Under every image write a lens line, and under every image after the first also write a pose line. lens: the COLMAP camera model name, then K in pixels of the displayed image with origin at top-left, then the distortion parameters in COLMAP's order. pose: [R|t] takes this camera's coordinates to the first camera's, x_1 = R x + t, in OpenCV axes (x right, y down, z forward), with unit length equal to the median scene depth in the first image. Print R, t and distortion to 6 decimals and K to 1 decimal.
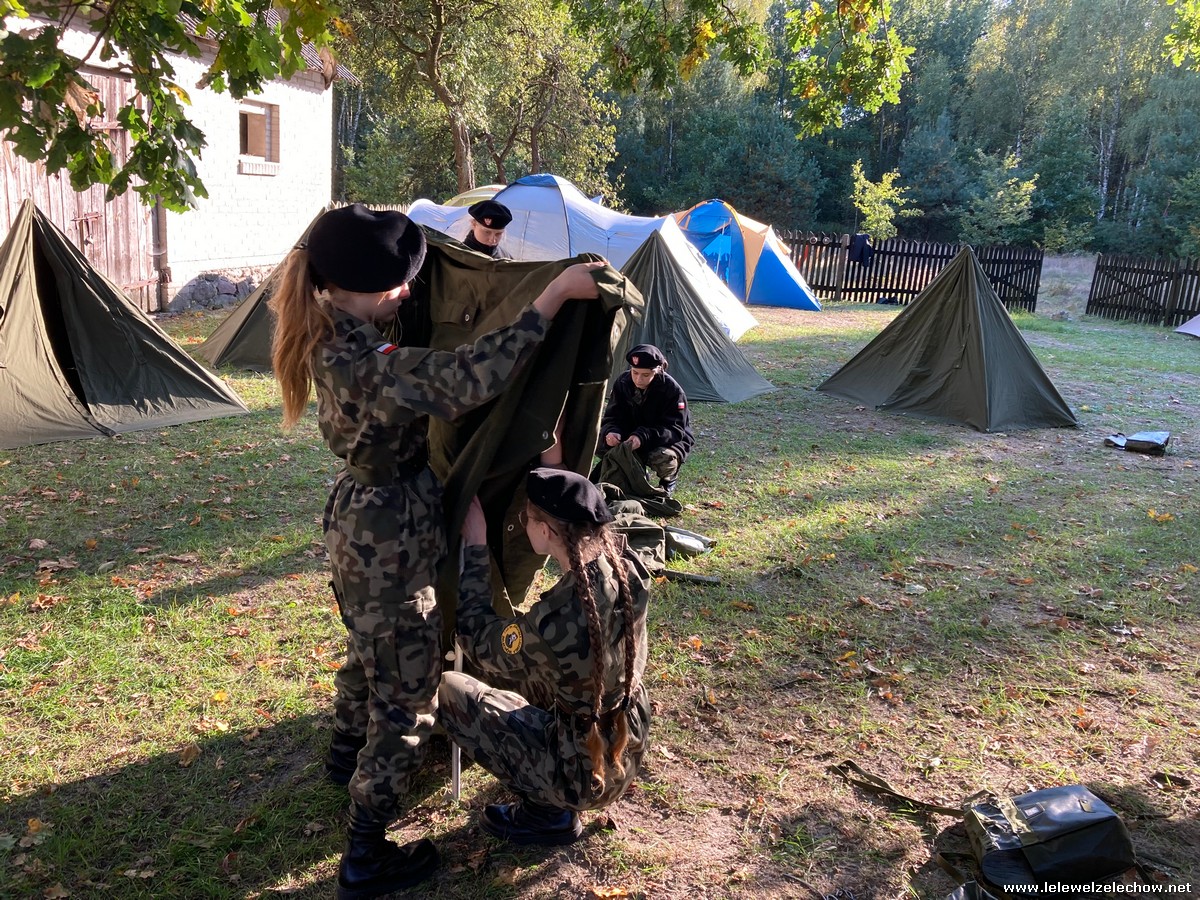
lens RADIAL K [[970.3, 0, 600.0], [0, 970.3, 450.0], [0, 0, 1]] dist [0.064485, -0.066129]
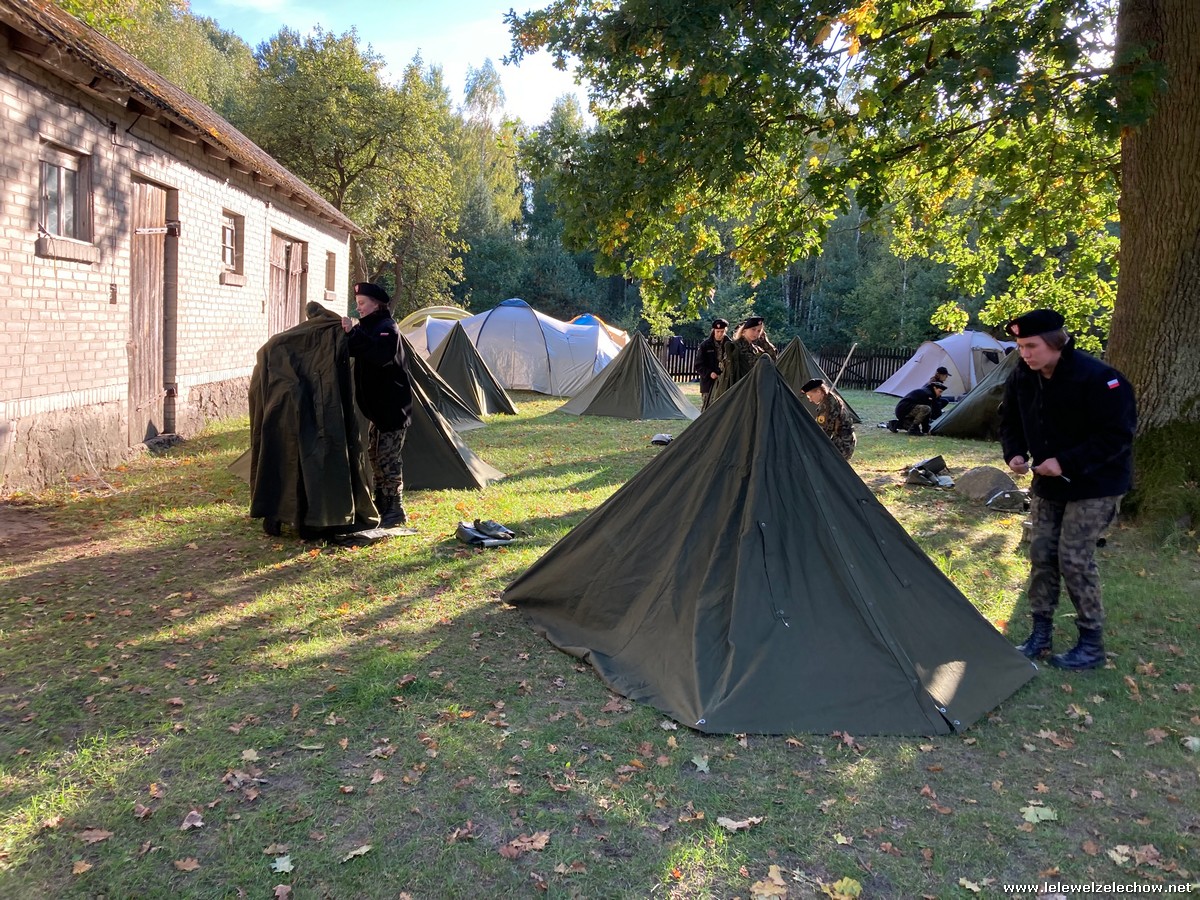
lens RADIAL K [[970.3, 0, 600.0], [0, 970.3, 450.0], [0, 0, 1]] dist [0.064485, -0.066129]
pose [[0.958041, -0.053252, 0.281640, -0.639457], [0.083976, 0.991621, -0.098164, 0.197978], [-0.274053, 0.117696, 0.954486, -0.817500]]
